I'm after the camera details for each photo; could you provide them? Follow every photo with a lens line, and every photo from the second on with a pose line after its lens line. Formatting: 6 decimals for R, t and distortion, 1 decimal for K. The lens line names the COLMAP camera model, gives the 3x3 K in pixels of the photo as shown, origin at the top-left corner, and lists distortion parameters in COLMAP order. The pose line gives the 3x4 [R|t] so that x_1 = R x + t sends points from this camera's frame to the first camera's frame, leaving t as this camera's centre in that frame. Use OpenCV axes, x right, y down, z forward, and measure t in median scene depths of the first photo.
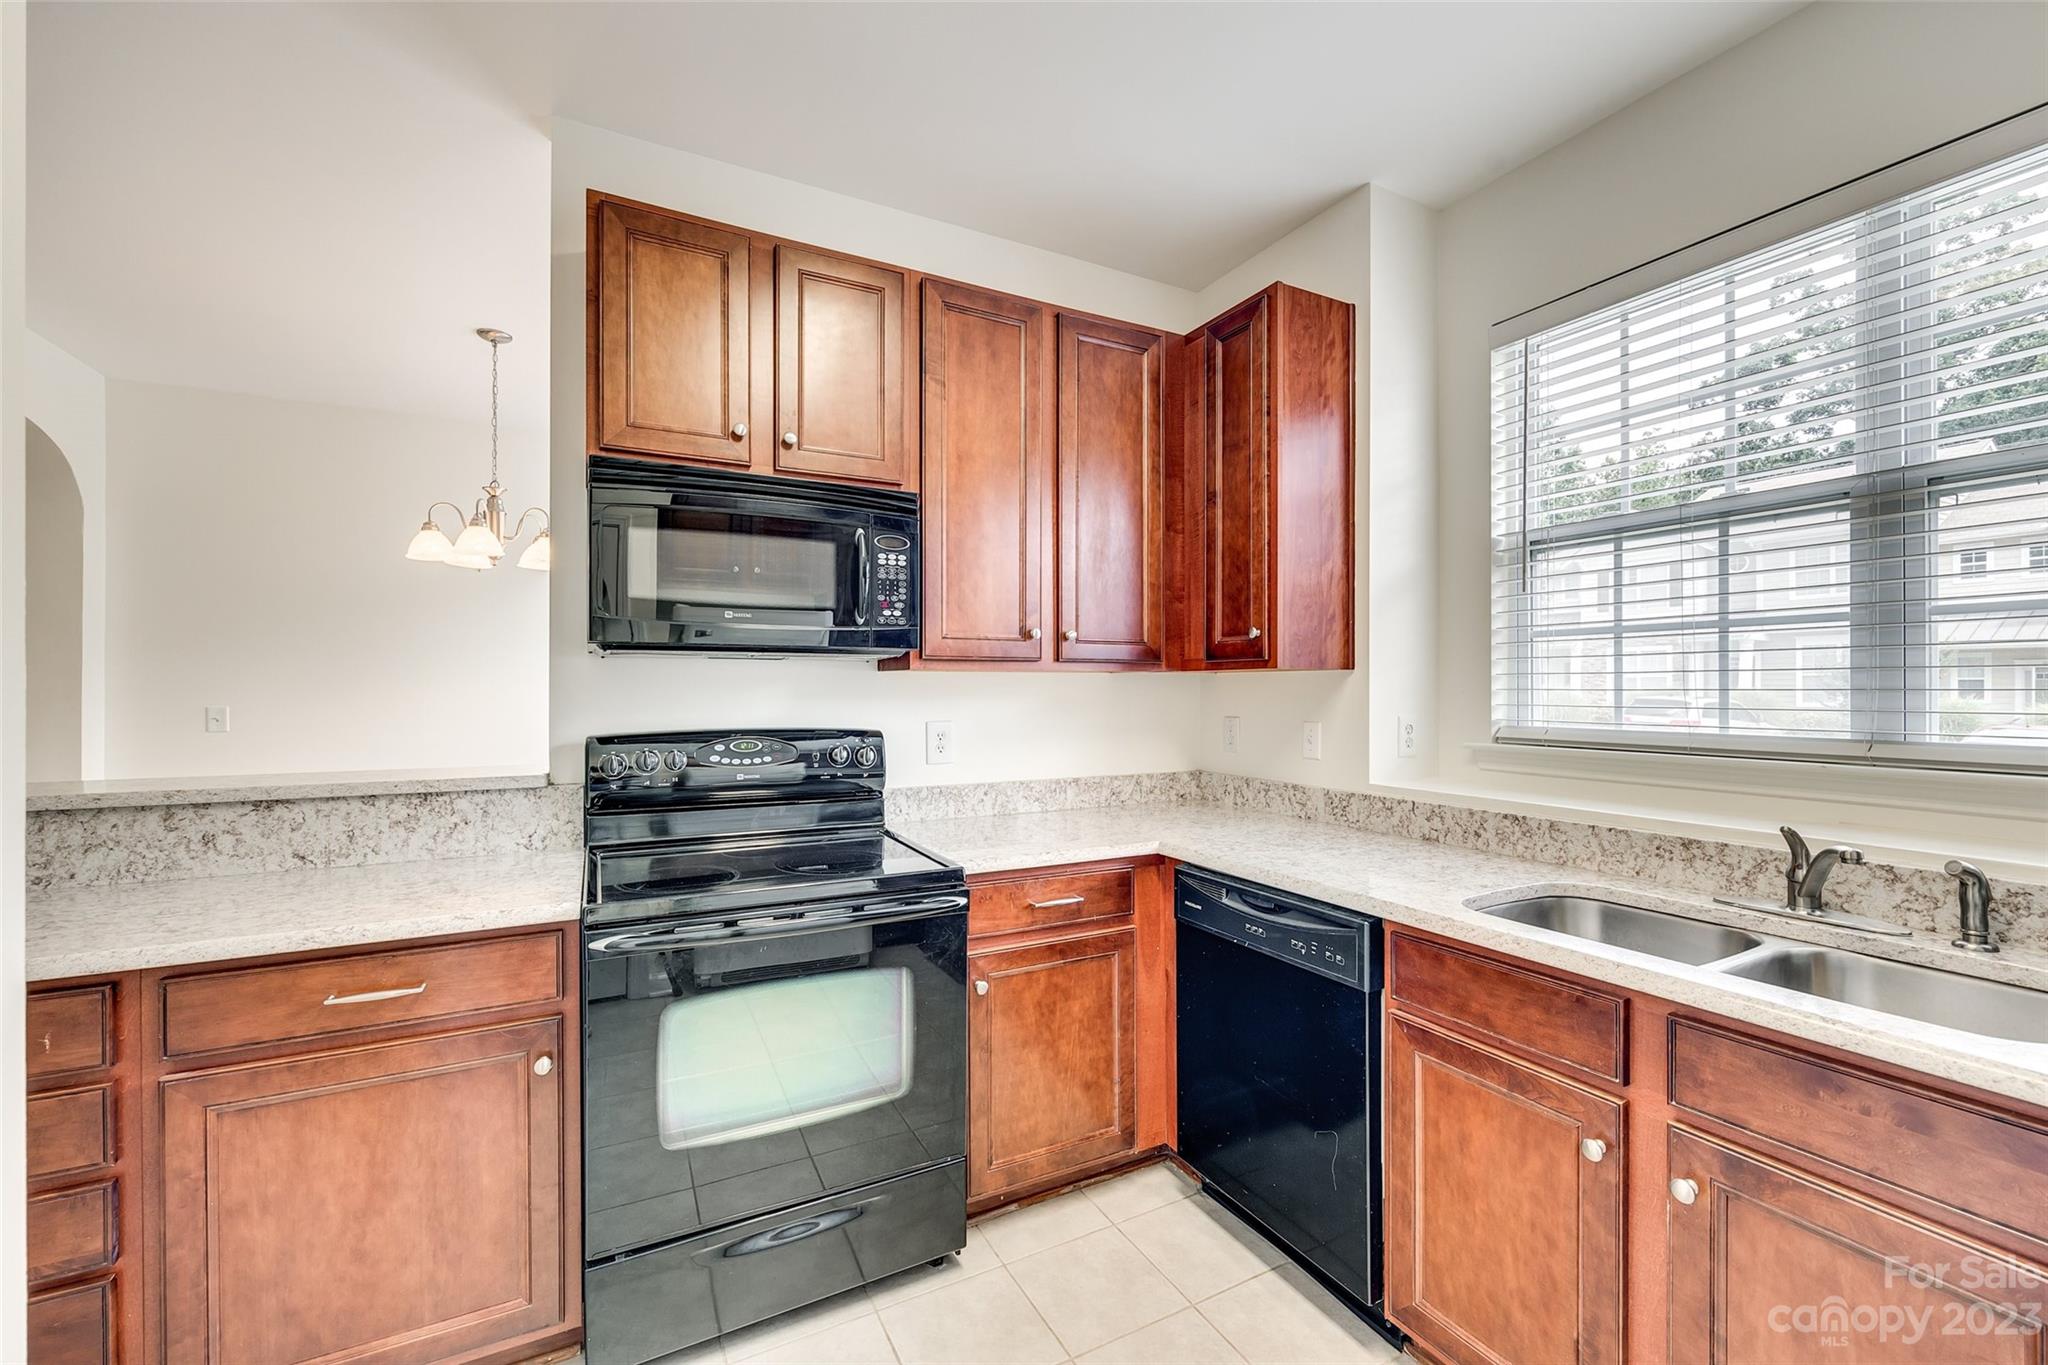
lens RADIAL K [[834.3, 0, 1029.8], [0, 834.3, 682.5], [0, 0, 1]] dist [-0.002976, 0.000417]
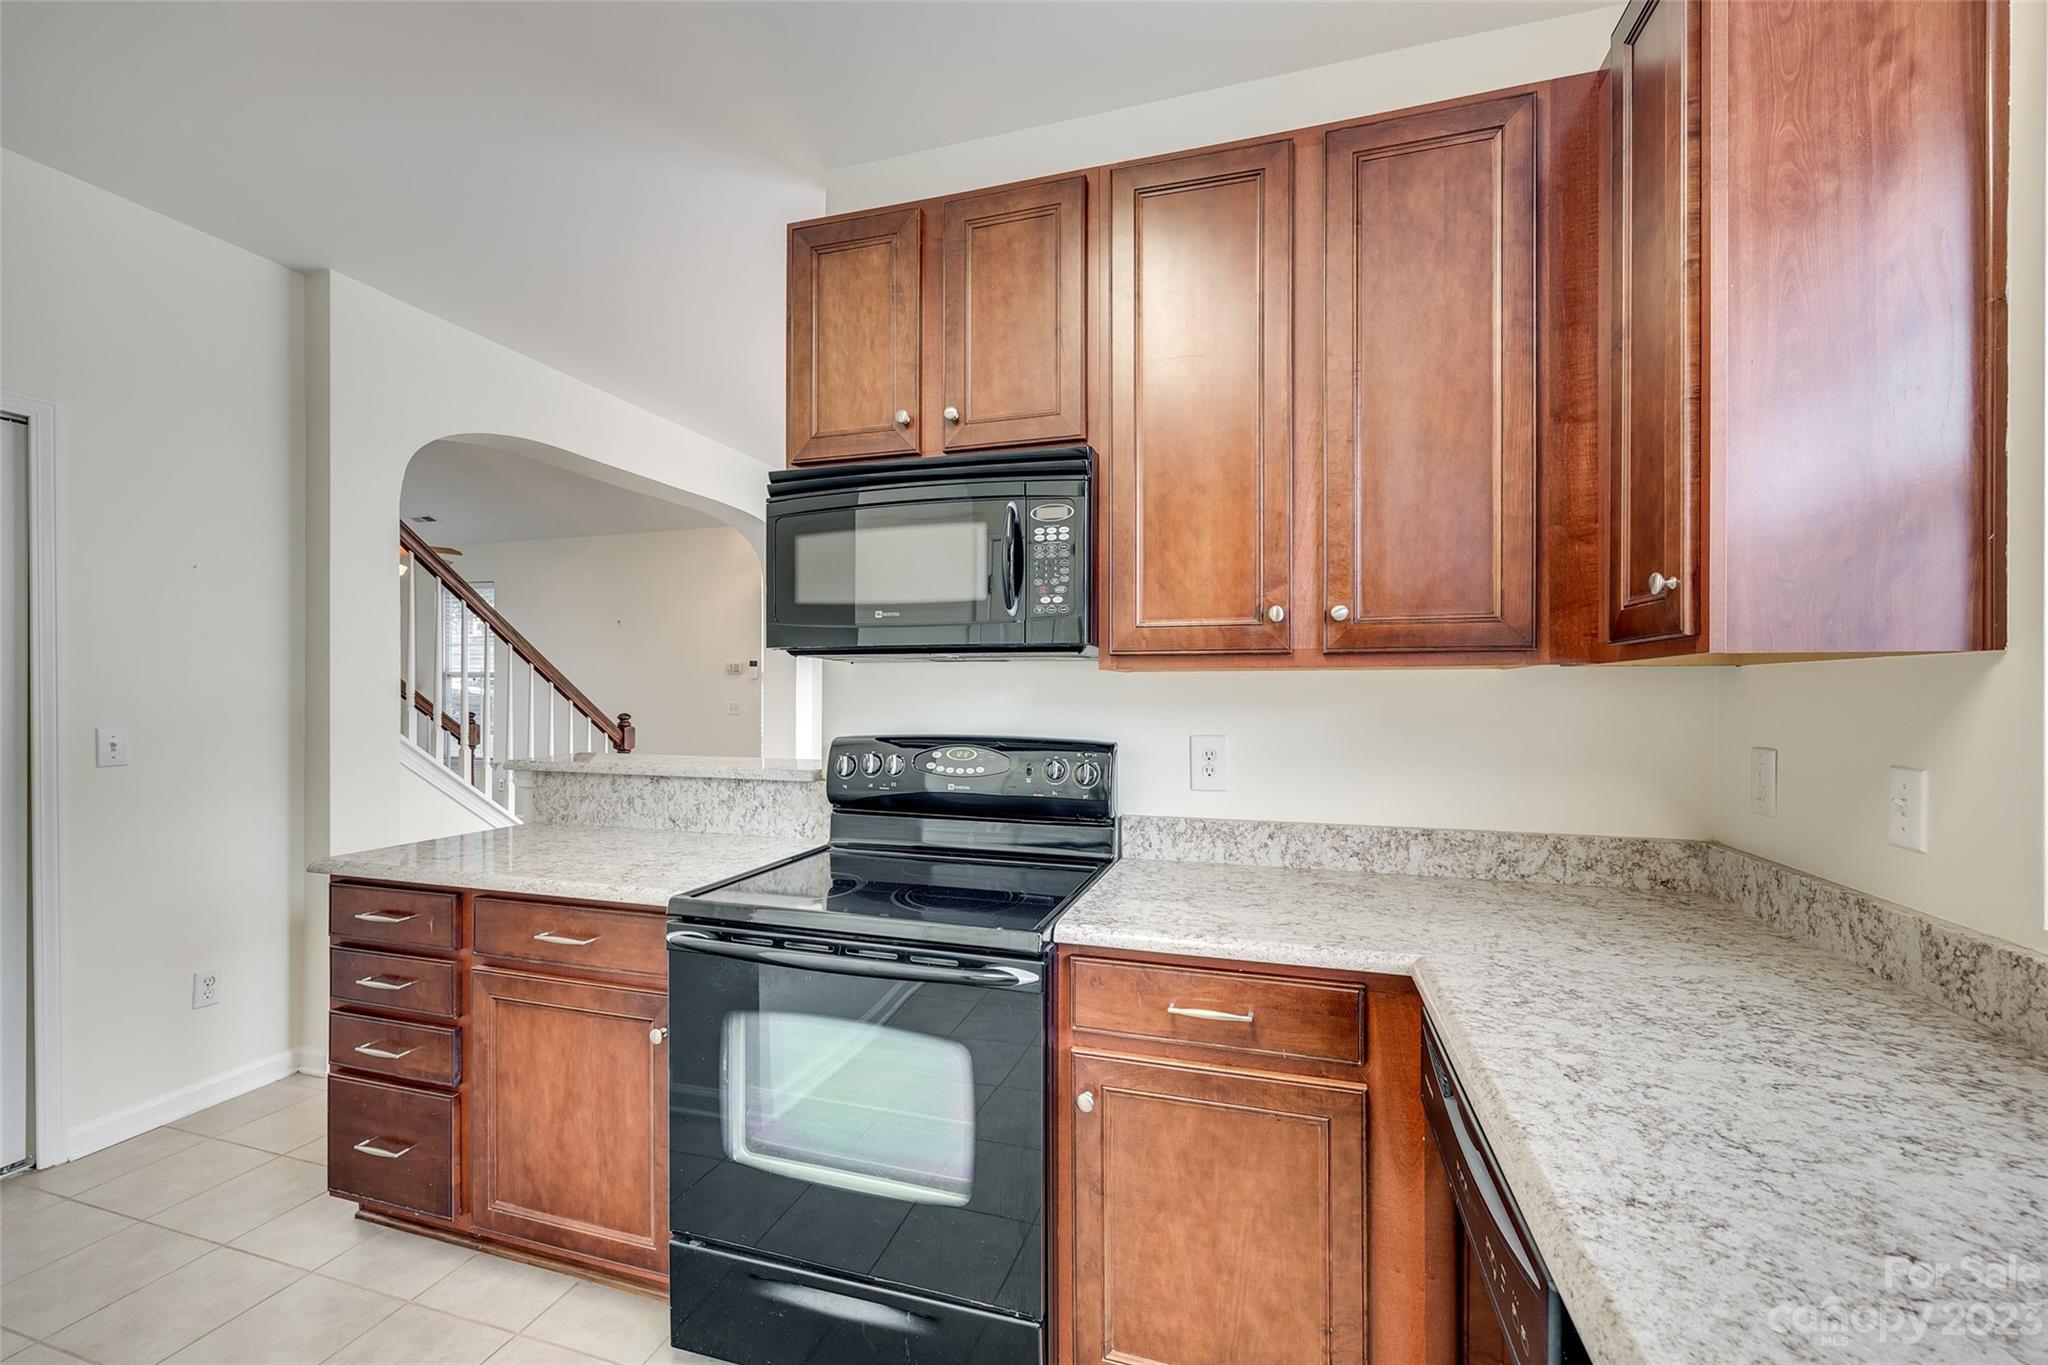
lens RADIAL K [[834.3, 0, 1029.8], [0, 834.3, 682.5], [0, 0, 1]] dist [-0.002976, 0.000417]
pose [[0.706507, -0.006395, -0.707677, 0.396220], [0.003793, 0.999979, -0.005250, 0.001272], [0.707696, 0.001024, 0.706516, 0.415851]]
